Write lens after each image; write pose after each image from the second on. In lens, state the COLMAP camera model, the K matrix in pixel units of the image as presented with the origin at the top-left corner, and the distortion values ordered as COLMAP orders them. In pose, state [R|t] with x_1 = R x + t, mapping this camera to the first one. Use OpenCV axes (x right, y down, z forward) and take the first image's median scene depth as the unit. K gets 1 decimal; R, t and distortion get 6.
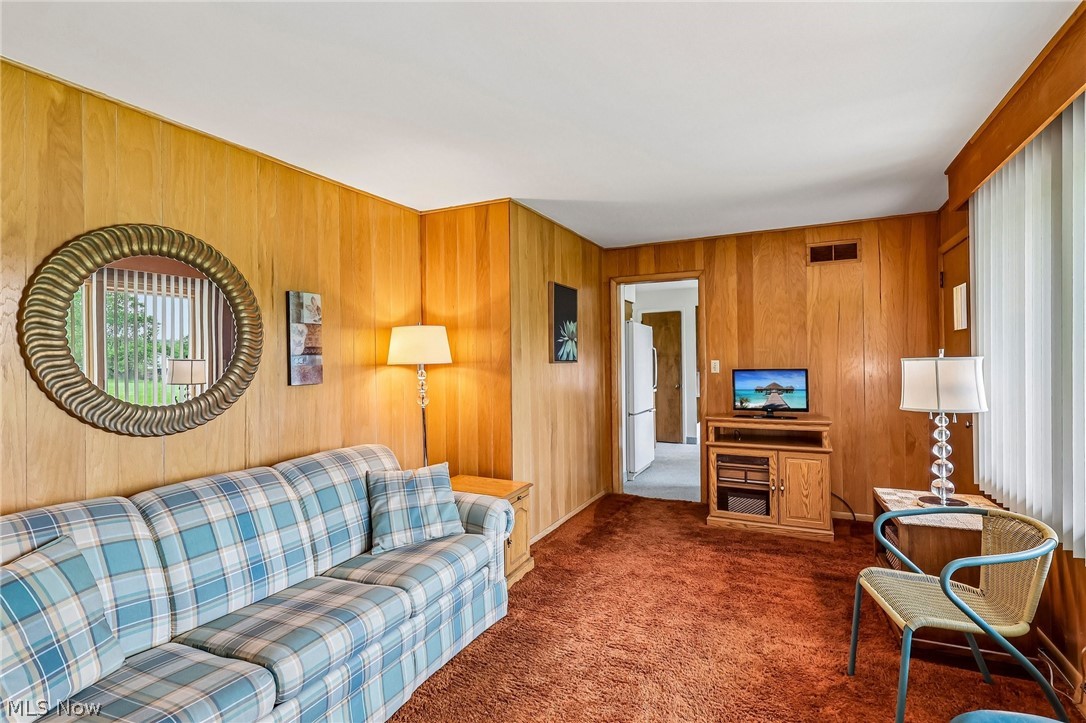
lens RADIAL K [[513.5, 0, 546.1], [0, 513.5, 359.0], [0, 0, 1]] dist [-0.004083, 0.002836]
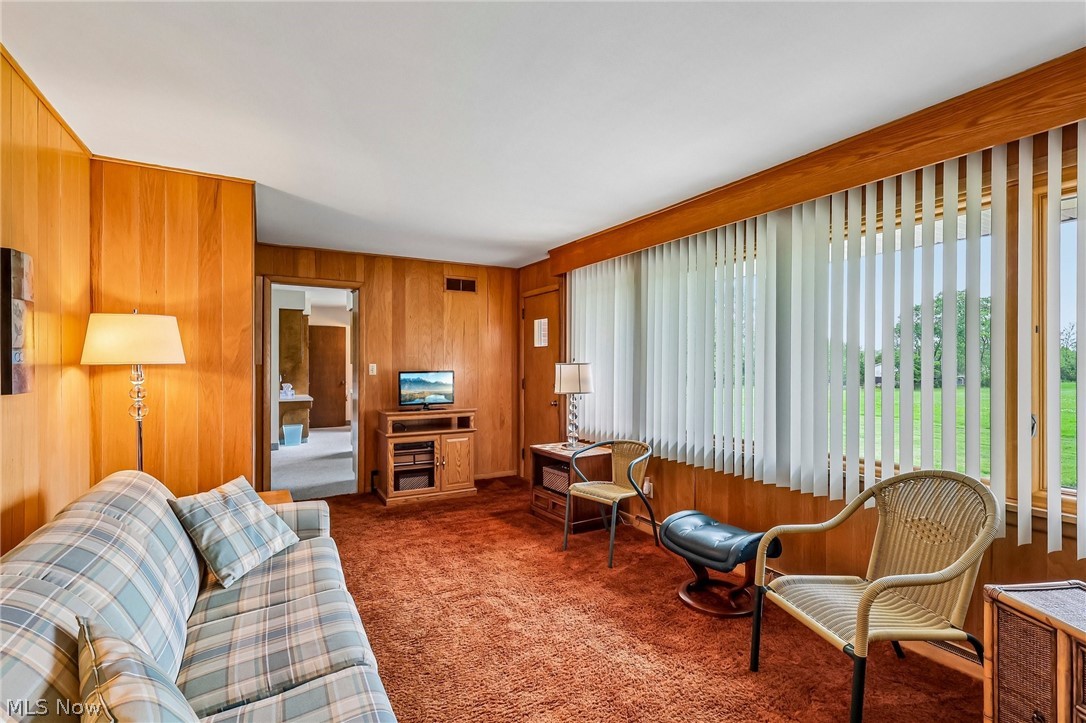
lens RADIAL K [[513.5, 0, 548.4], [0, 513.5, 366.4], [0, 0, 1]] dist [-0.004083, 0.002836]
pose [[0.562528, 0.006980, 0.826749, -0.481987], [-0.011227, 0.999937, -0.000804, 0.005774], [-0.826702, -0.008830, 0.562571, 0.055028]]
